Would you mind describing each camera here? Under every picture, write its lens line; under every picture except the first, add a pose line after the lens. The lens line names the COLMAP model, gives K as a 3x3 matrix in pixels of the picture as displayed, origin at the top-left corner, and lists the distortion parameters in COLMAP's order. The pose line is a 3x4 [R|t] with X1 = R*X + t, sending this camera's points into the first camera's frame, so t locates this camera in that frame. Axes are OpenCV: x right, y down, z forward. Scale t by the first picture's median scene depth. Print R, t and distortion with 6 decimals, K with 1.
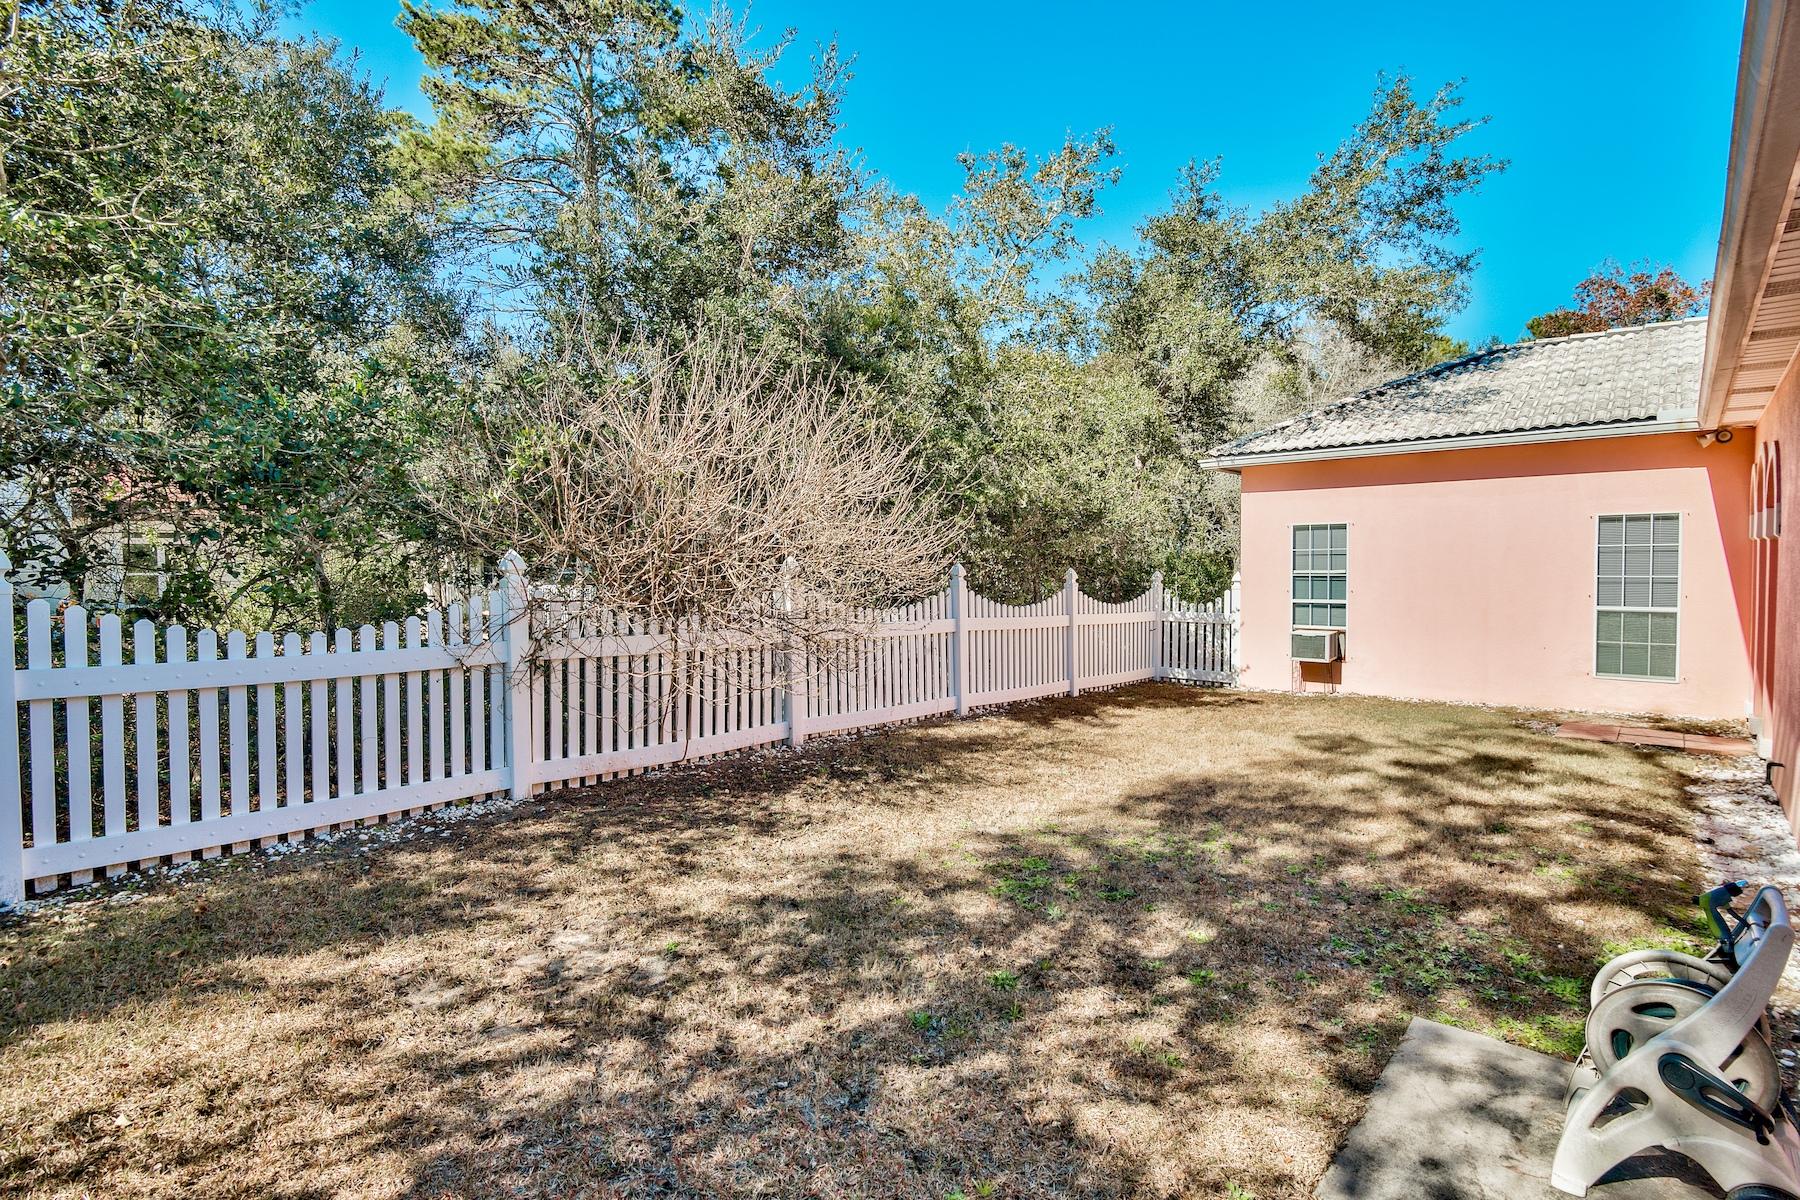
lens RADIAL K [[884.9, 0, 890.6], [0, 884.9, 594.5], [0, 0, 1]] dist [-0.002057, 0.000120]
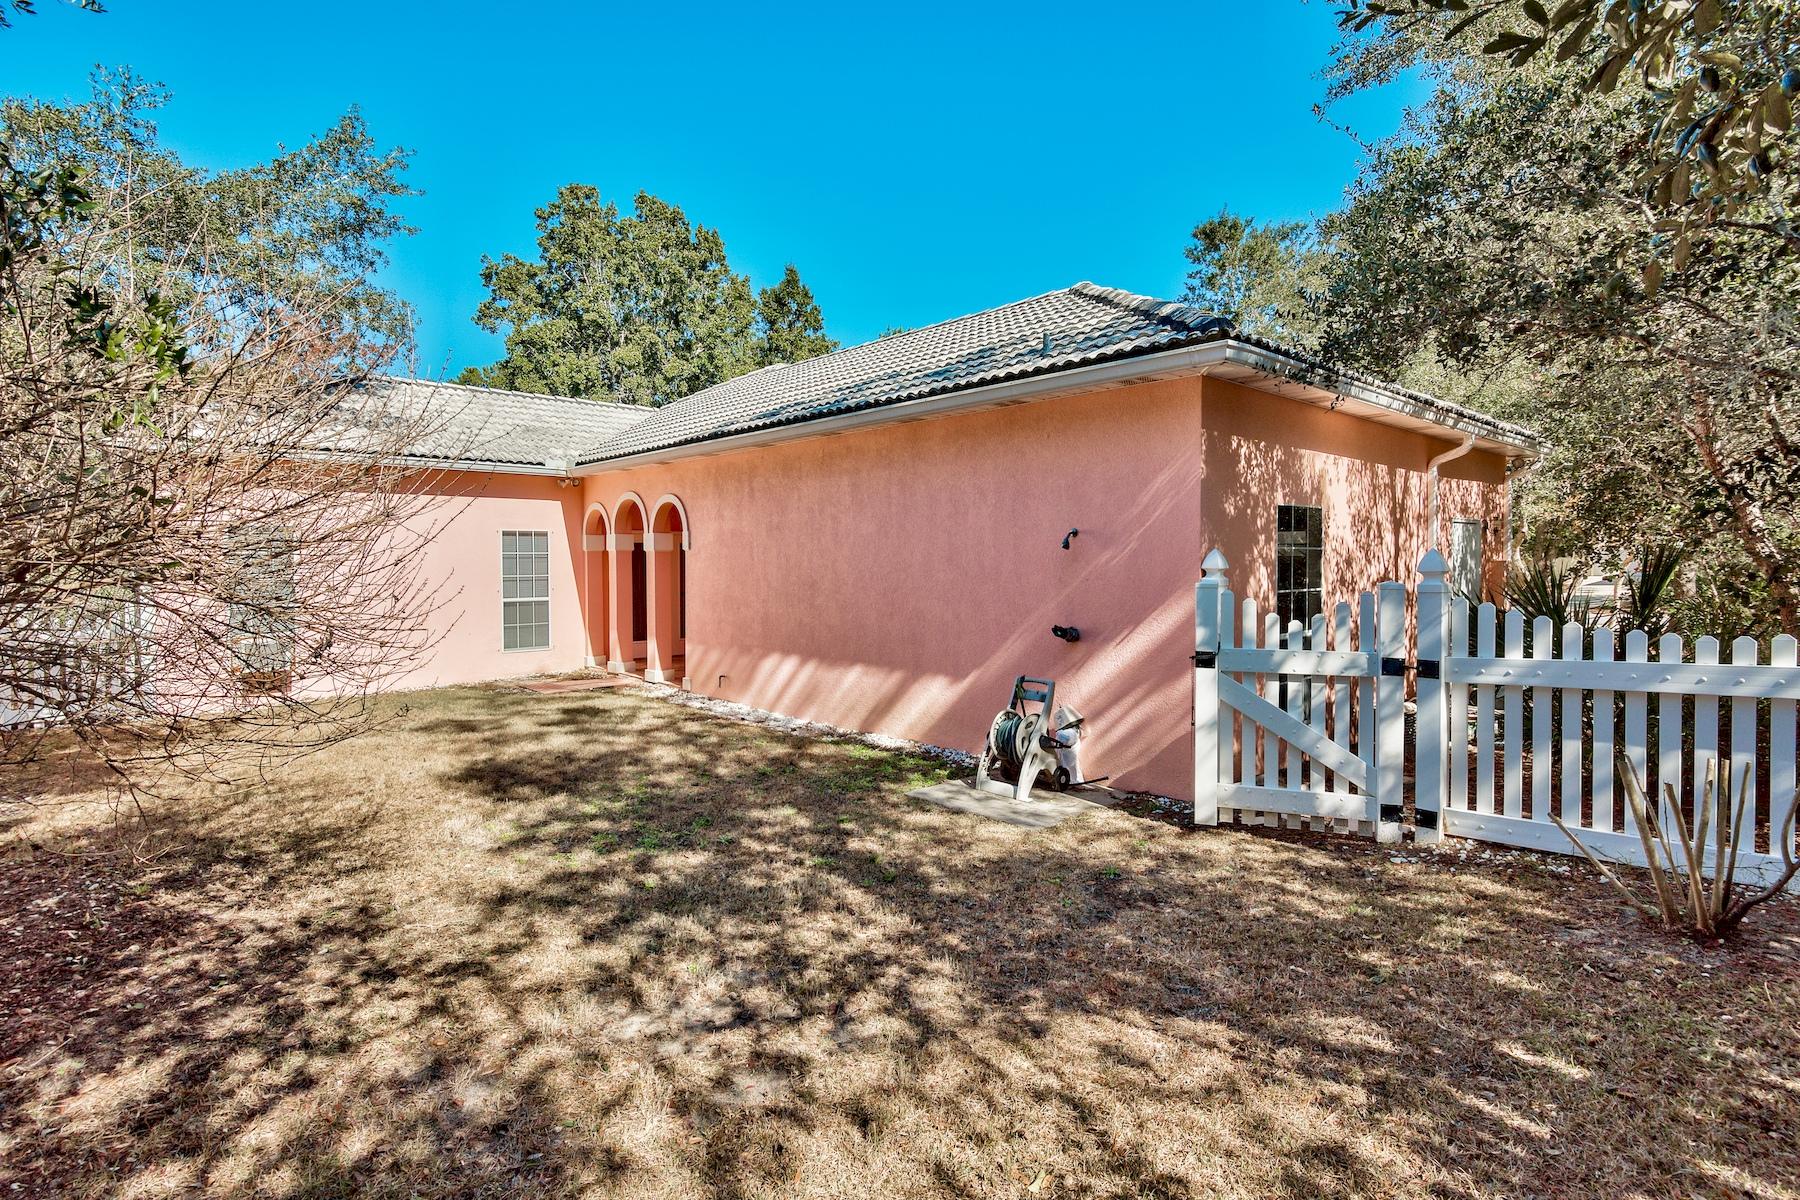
lens RADIAL K [[884.9, 0, 890.6], [0, 884.9, 594.5], [0, 0, 1]] dist [-0.002057, 0.000120]
pose [[0.104279, -0.034154, 0.993961, -0.975789], [0.036436, 0.998870, 0.030500, -0.024230], [-0.993880, 0.033035, 0.105406, 0.565098]]
